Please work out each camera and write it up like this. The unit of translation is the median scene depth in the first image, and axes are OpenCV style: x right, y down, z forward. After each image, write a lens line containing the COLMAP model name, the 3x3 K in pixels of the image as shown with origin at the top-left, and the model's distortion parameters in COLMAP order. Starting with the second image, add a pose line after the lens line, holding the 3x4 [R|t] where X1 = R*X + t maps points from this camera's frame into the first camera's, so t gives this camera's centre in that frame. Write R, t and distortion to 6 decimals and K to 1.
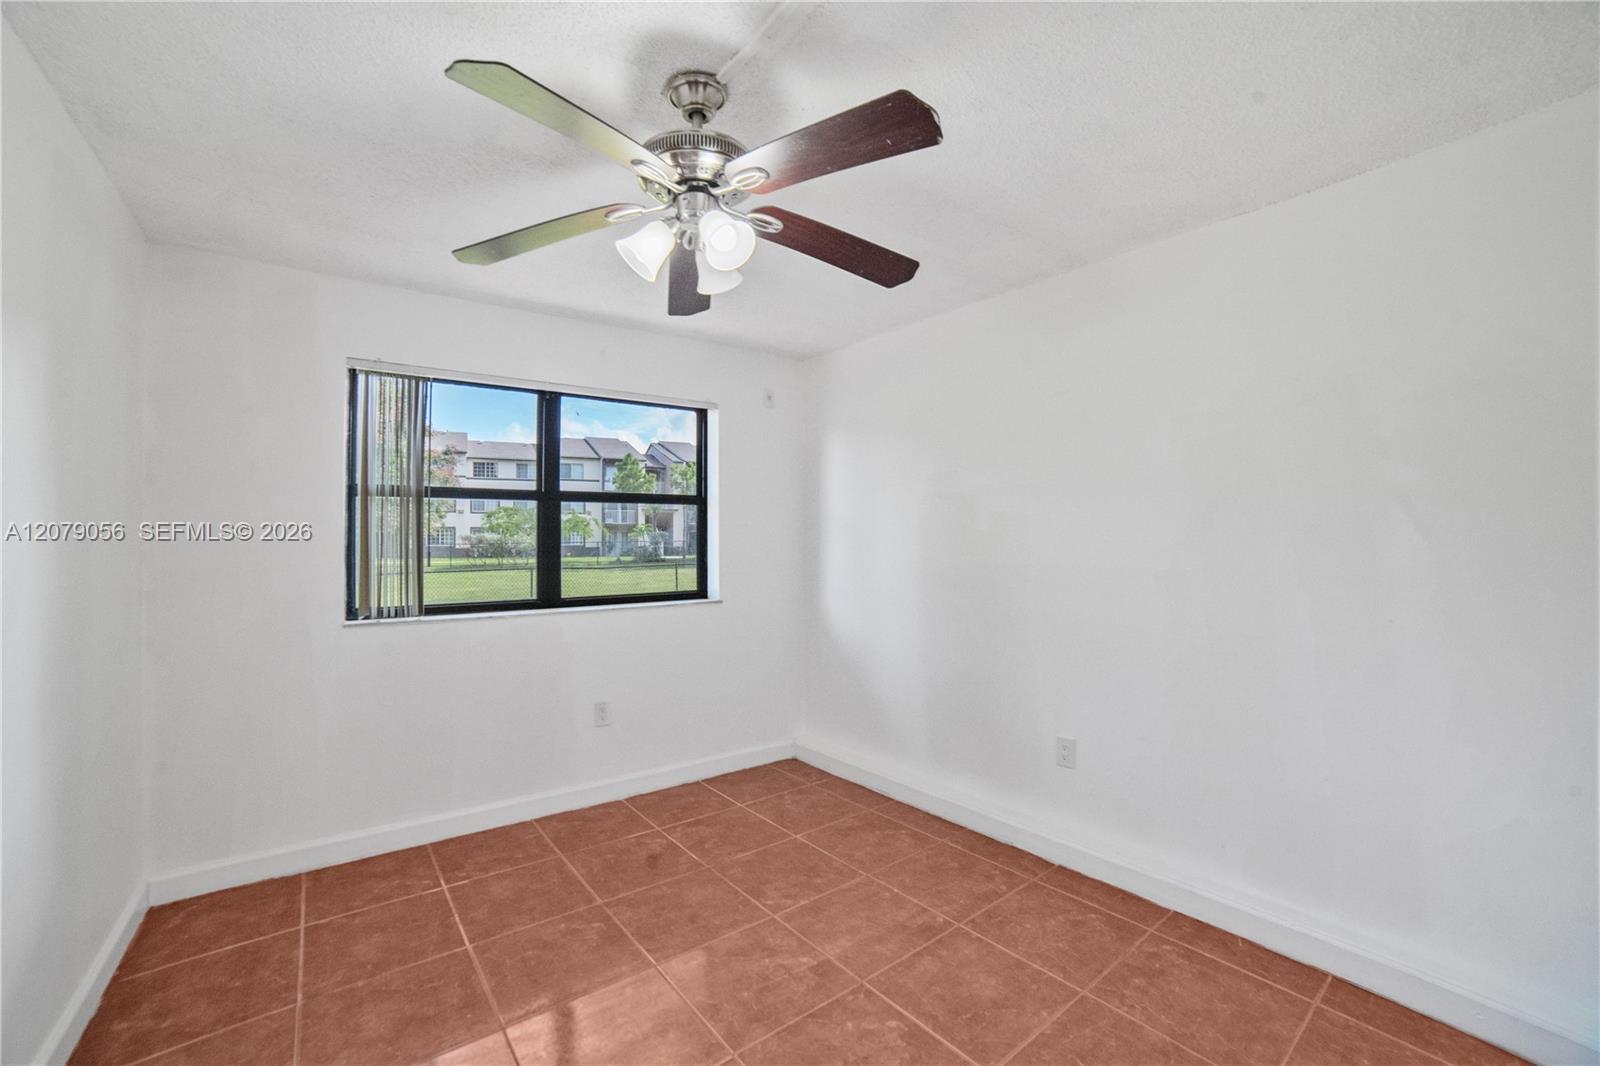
lens RADIAL K [[656.5, 0, 798.7], [0, 656.5, 542.3], [0, 0, 1]] dist [-0.095182, 0.031083]
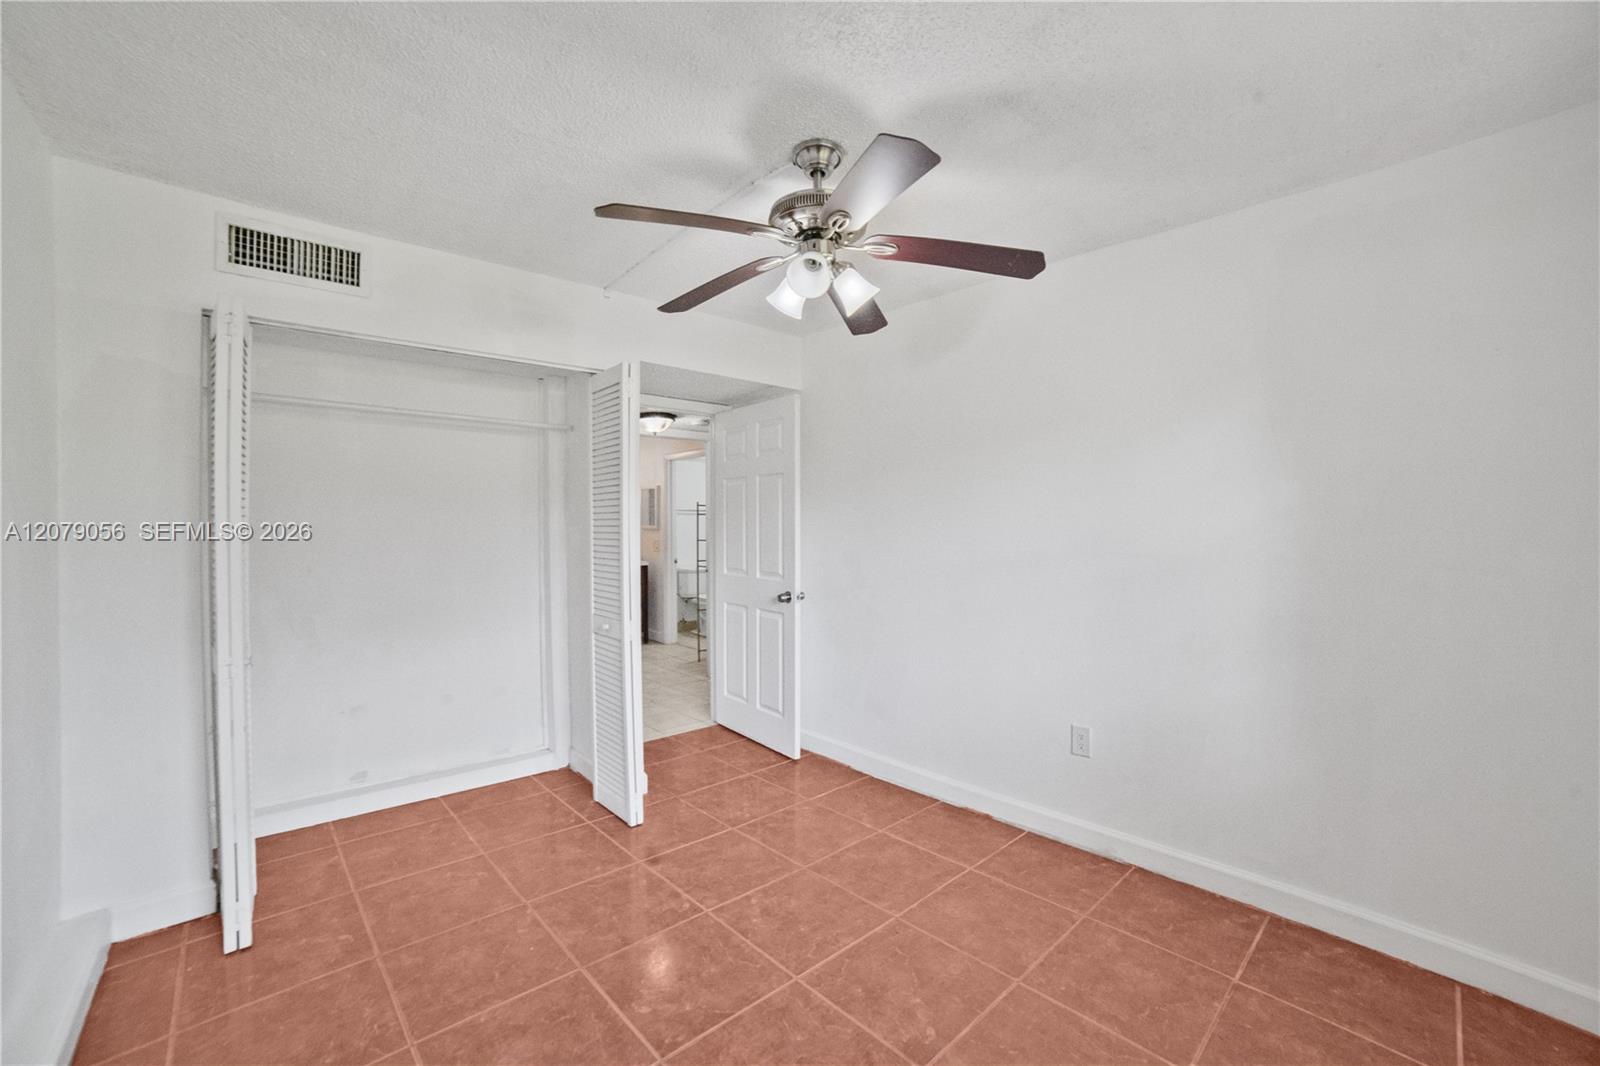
lens RADIAL K [[656.5, 0, 798.7], [0, 656.5, 542.3], [0, 0, 1]] dist [-0.095182, 0.031083]
pose [[-0.996351, 0.005946, -0.085138, -0.014351], [0.003910, 0.999703, 0.024061, 0.000716], [0.085255, 0.023640, -0.996079, 1.984677]]
